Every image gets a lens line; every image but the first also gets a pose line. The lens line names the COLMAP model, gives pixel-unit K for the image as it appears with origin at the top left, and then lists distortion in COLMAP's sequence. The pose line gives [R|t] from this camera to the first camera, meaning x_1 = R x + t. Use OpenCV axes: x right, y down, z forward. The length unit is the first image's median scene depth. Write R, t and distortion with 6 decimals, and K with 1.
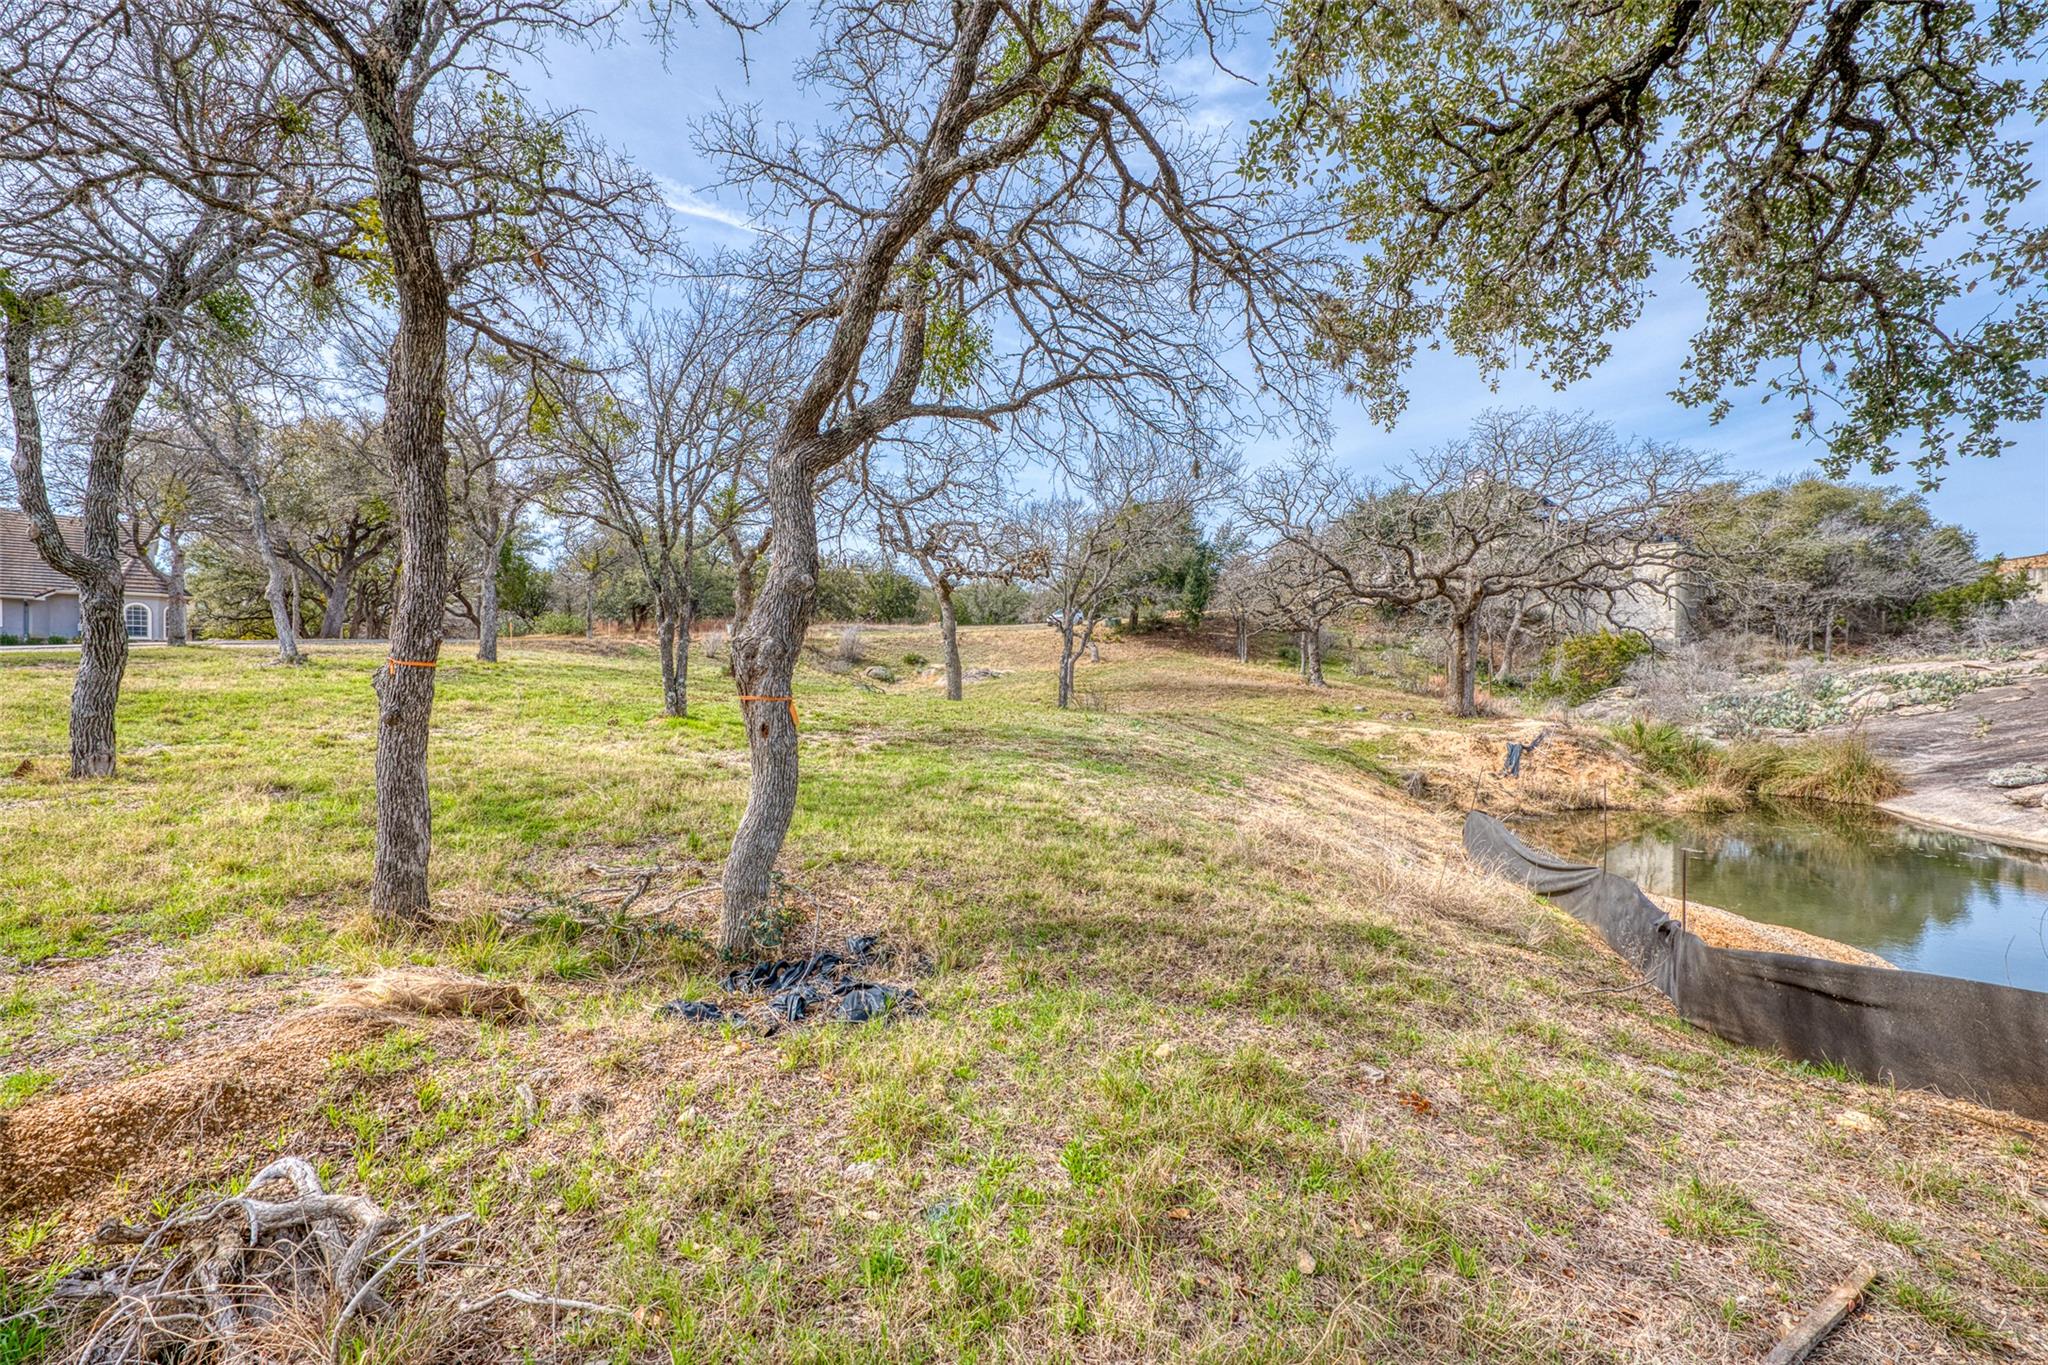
lens RADIAL K [[798.3, 0, 1024.0], [0, 798.3, 672.0], [0, 0, 1]] dist [0.001539, 0.000085]
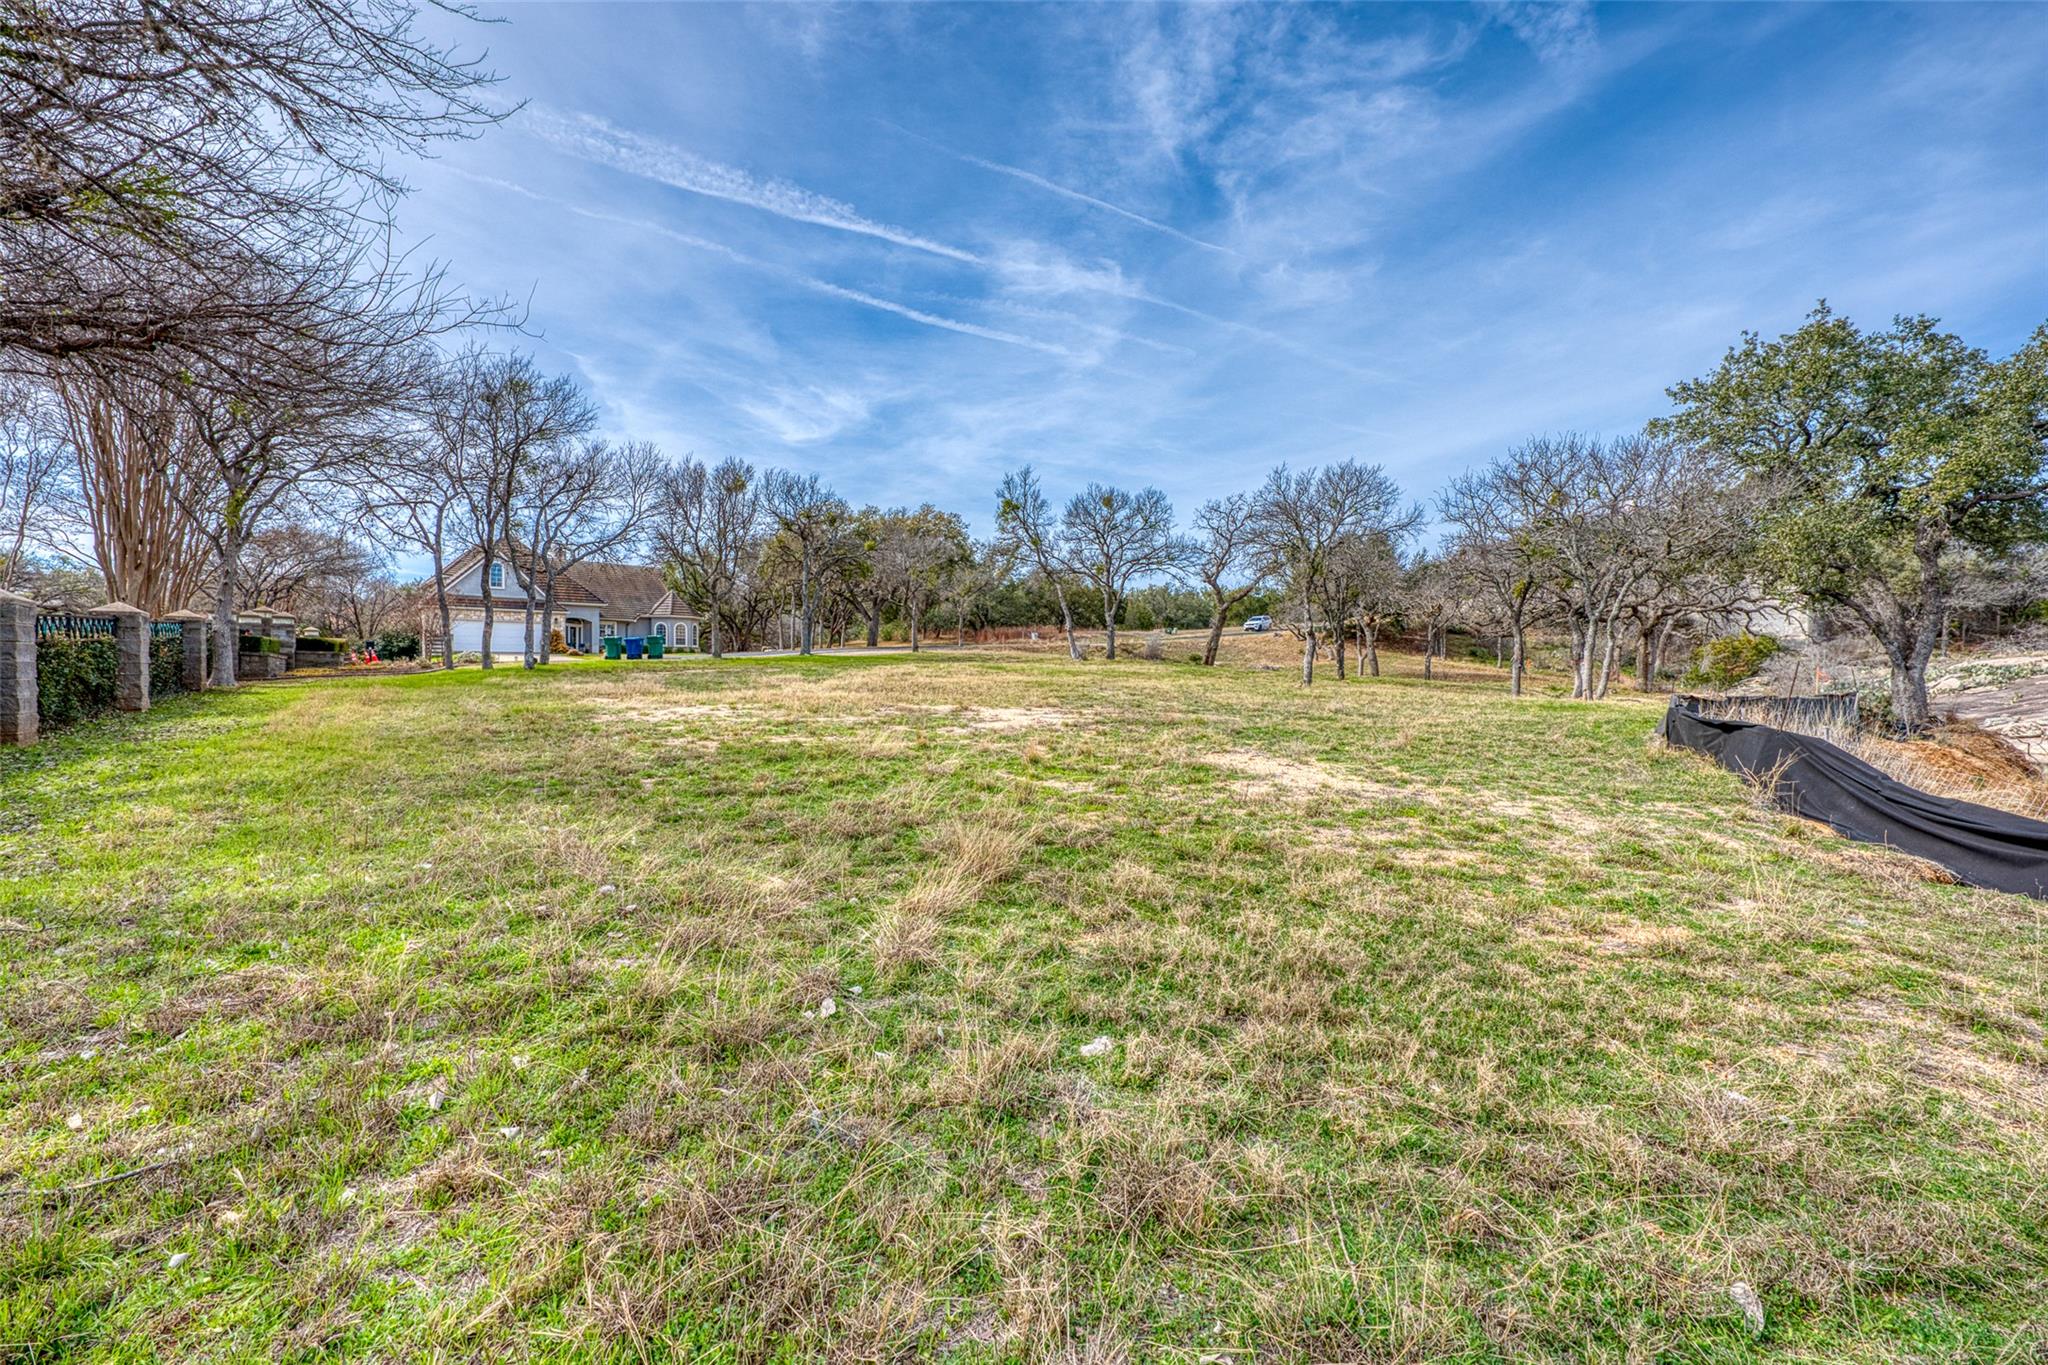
lens RADIAL K [[798.3, 0, 1024.0], [0, 798.3, 672.0], [0, 0, 1]] dist [0.001539, 0.000085]
pose [[0.994380, -0.001492, -0.105861, -0.311487], [0.001567, 0.999999, 0.000632, 0.007486], [0.105860, -0.000794, 0.994381, -0.430706]]
